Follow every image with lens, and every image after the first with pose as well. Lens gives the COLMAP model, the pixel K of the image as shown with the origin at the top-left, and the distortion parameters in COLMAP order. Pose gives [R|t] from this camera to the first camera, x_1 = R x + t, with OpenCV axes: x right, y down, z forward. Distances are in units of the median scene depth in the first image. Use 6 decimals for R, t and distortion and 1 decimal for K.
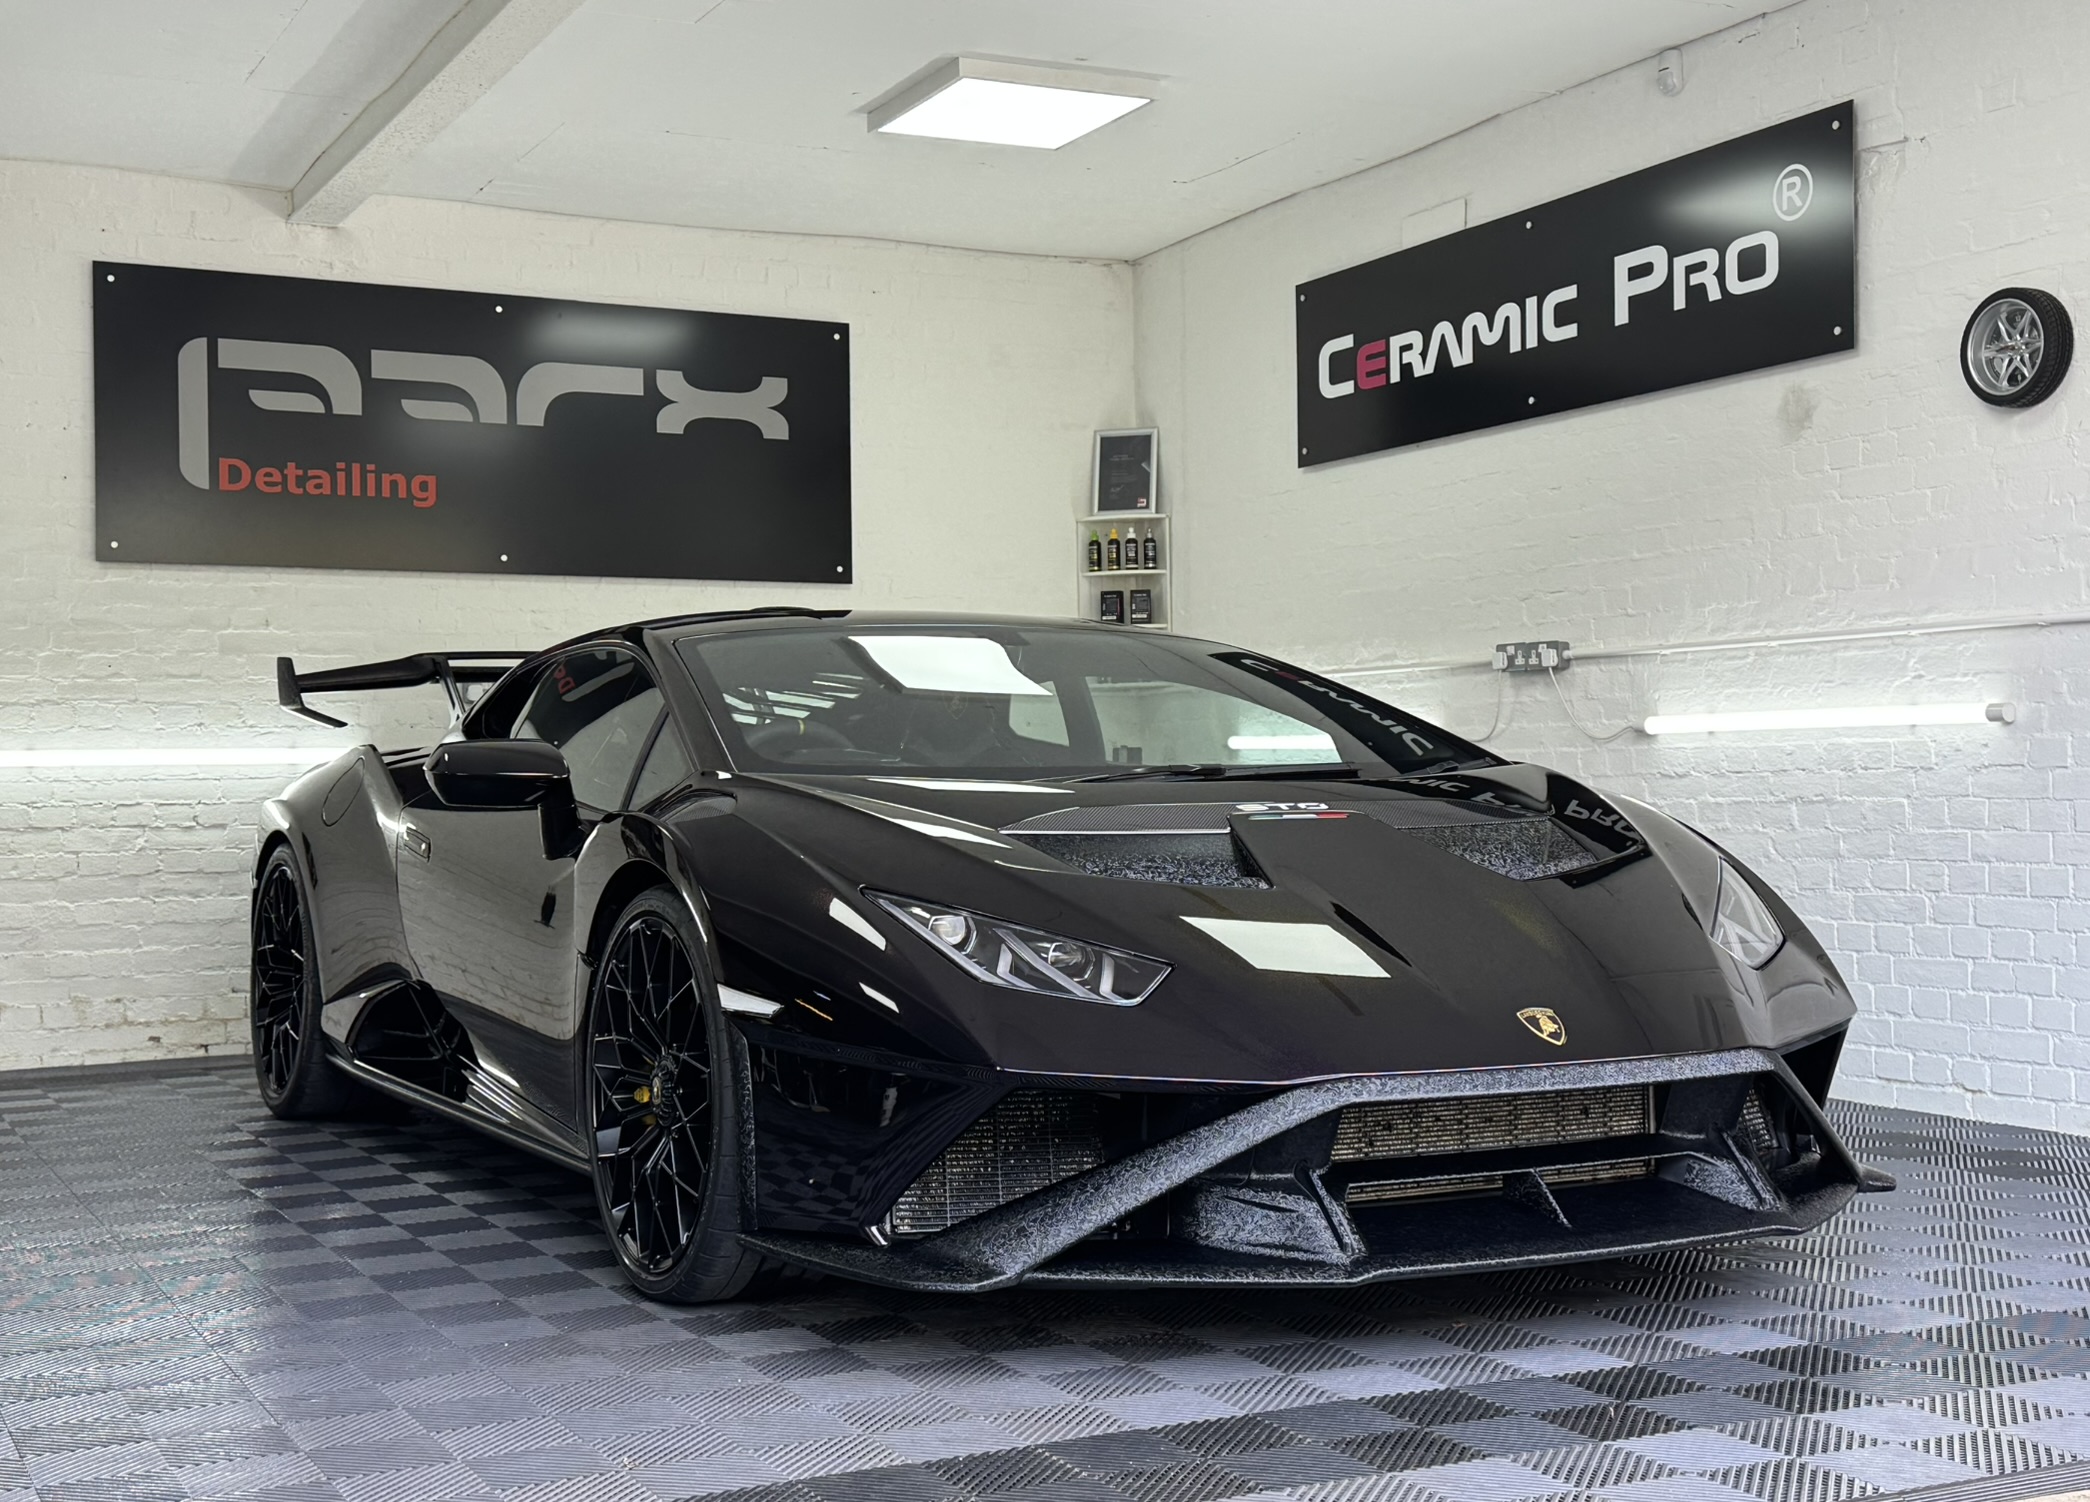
lens RADIAL K [[2582.7, 0, 1046.7], [0, 2582.7, 751.5], [0, 0, 1]] dist [0.094993, 0.000000]
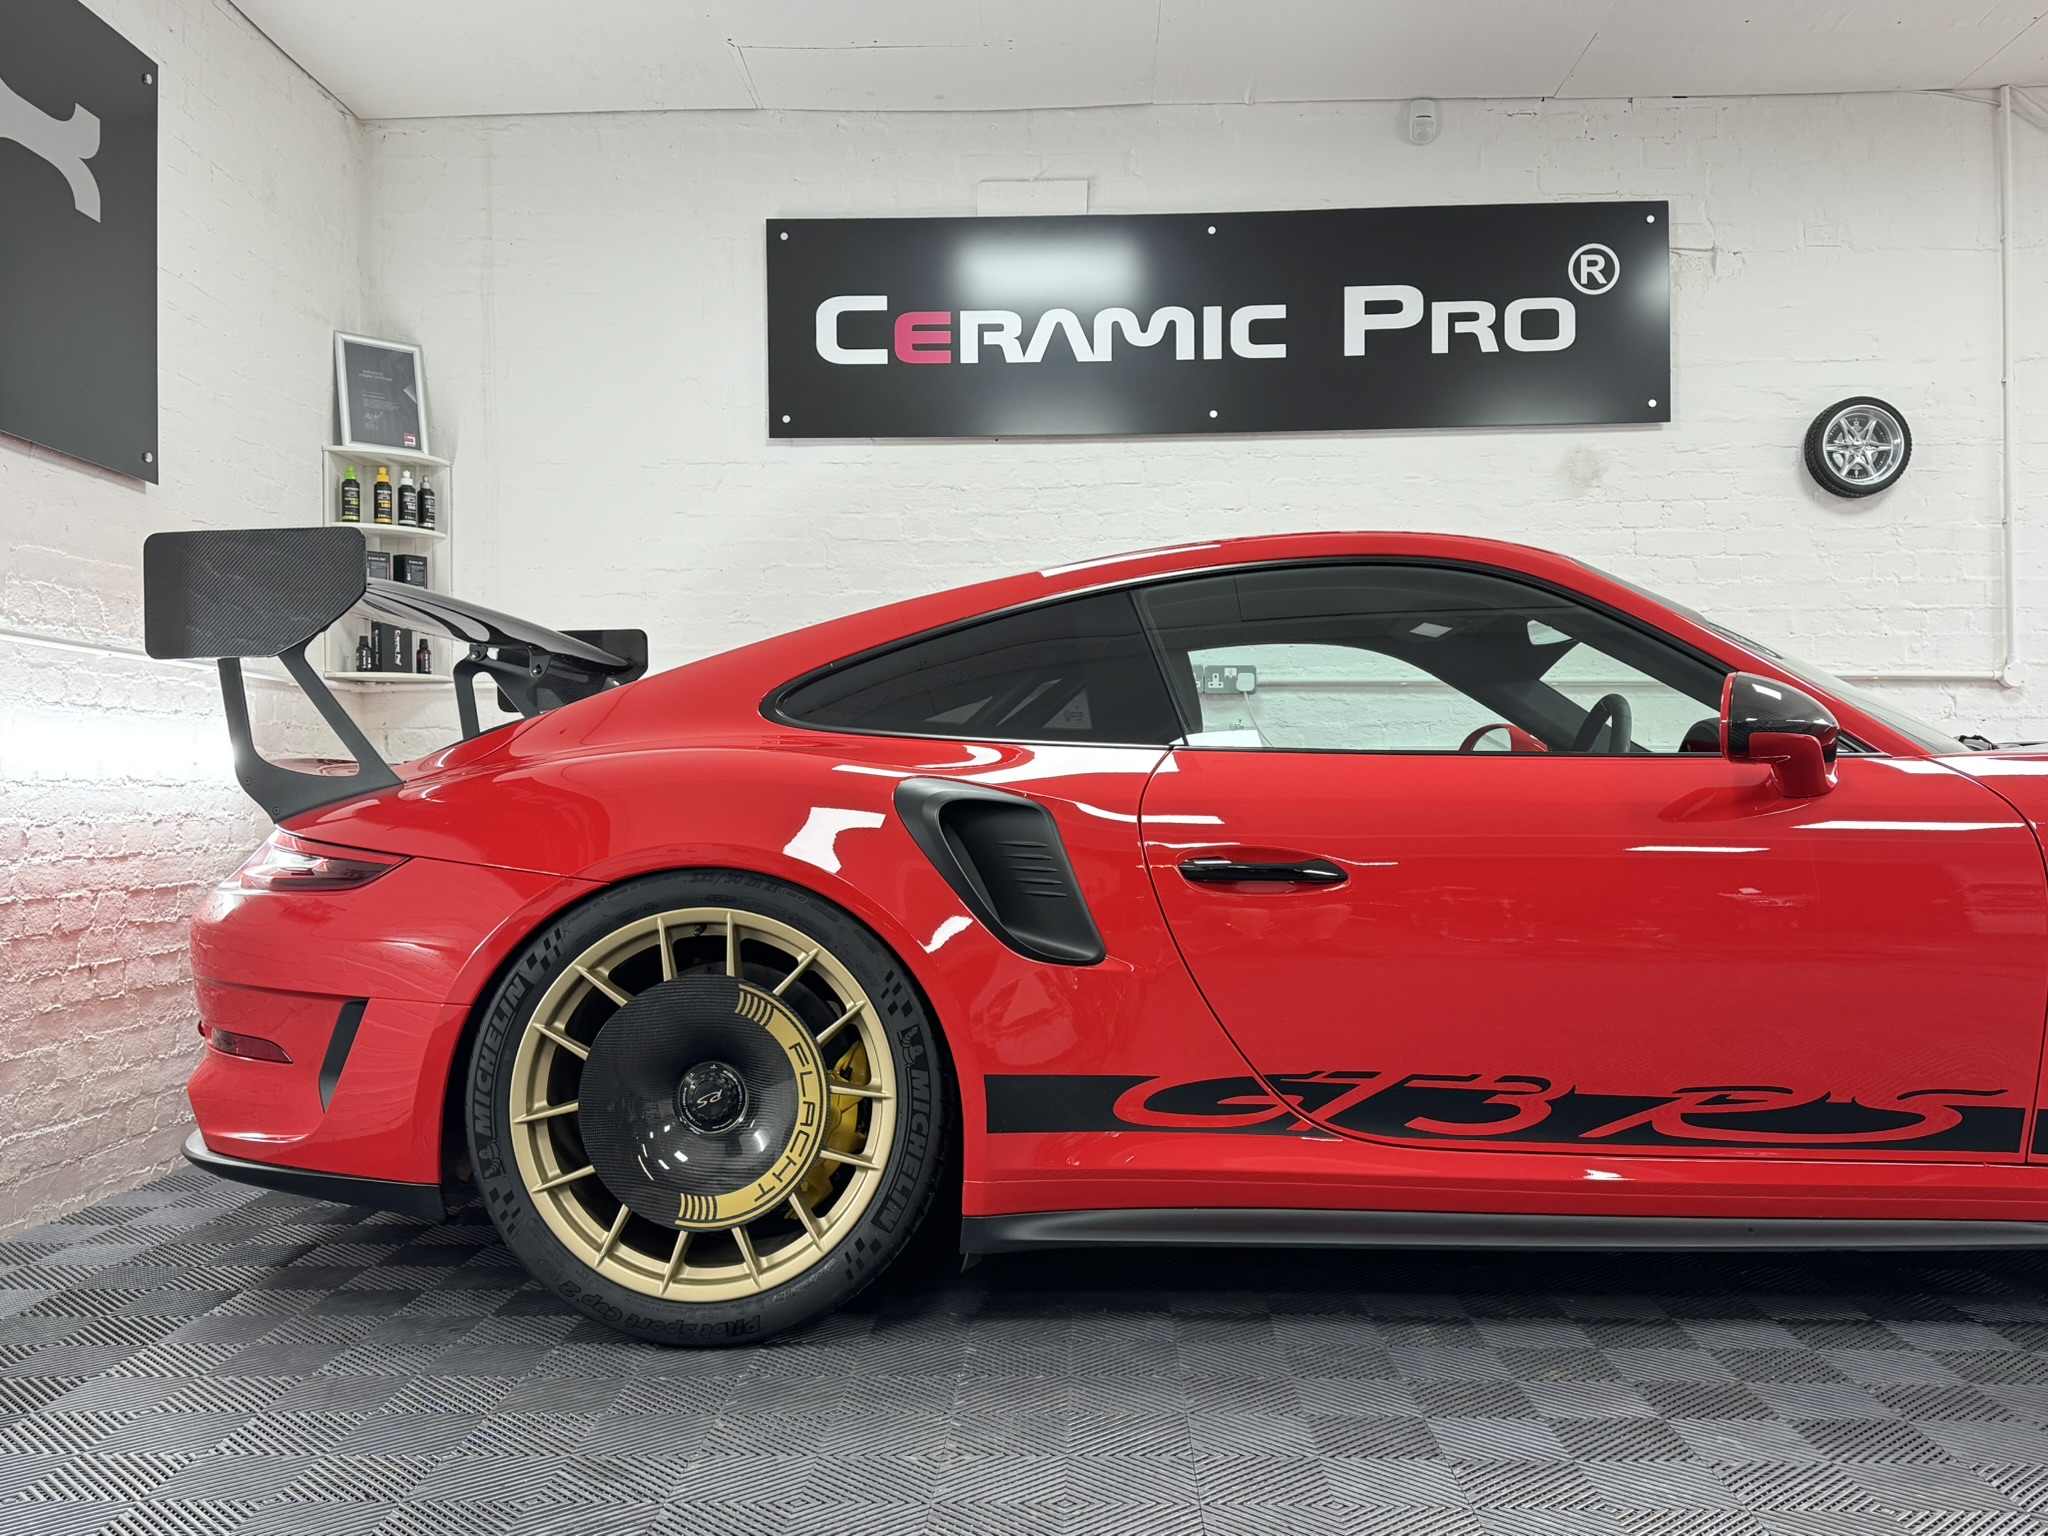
lens RADIAL K [[1896.7, 0, 1034.6], [0, 1896.7, 775.1], [0, 0, 1]] dist [0.100418, 0.000000]
pose [[0.483460, 0.029217, 0.874878, -0.437362], [-0.009250, 0.999558, -0.028269, 0.018389], [-0.875317, 0.005574, 0.483517, 0.682532]]
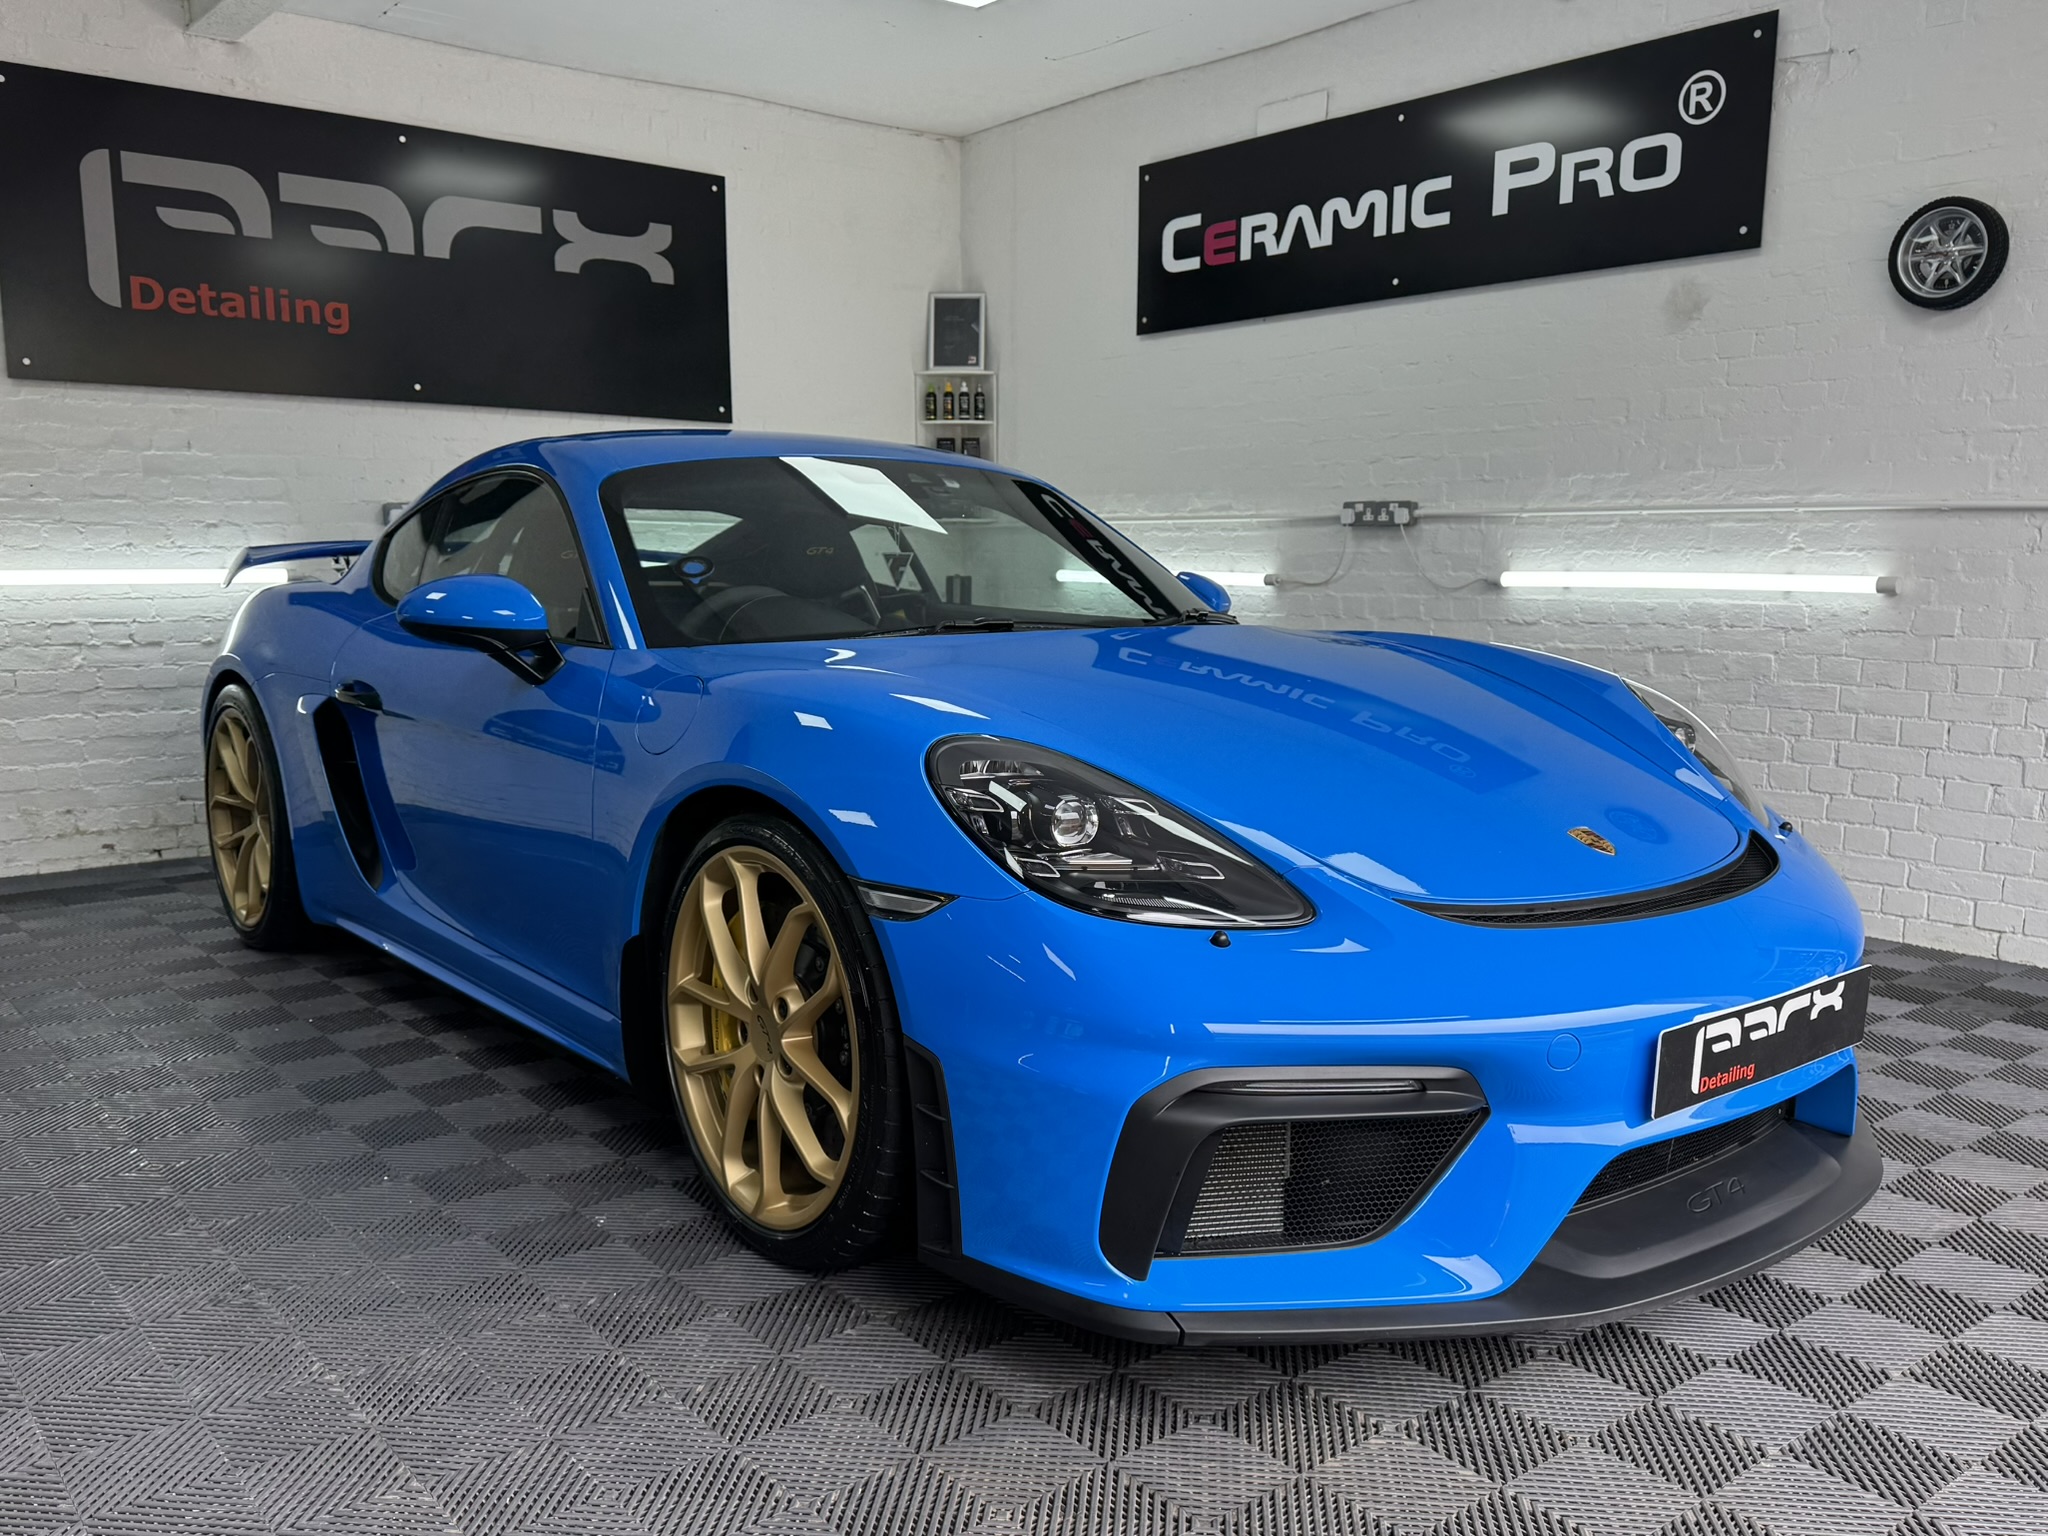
lens RADIAL K [[1713.0, 0, 1032.6], [0, 1713.0, 855.5], [0, 0, 1]] dist [0.052311, -0.067250]
pose [[0.976585, -0.019903, 0.214210, -0.128131], [-0.020214, 0.982817, 0.183472, -0.022884], [-0.214181, -0.183506, 0.959402, 0.251899]]
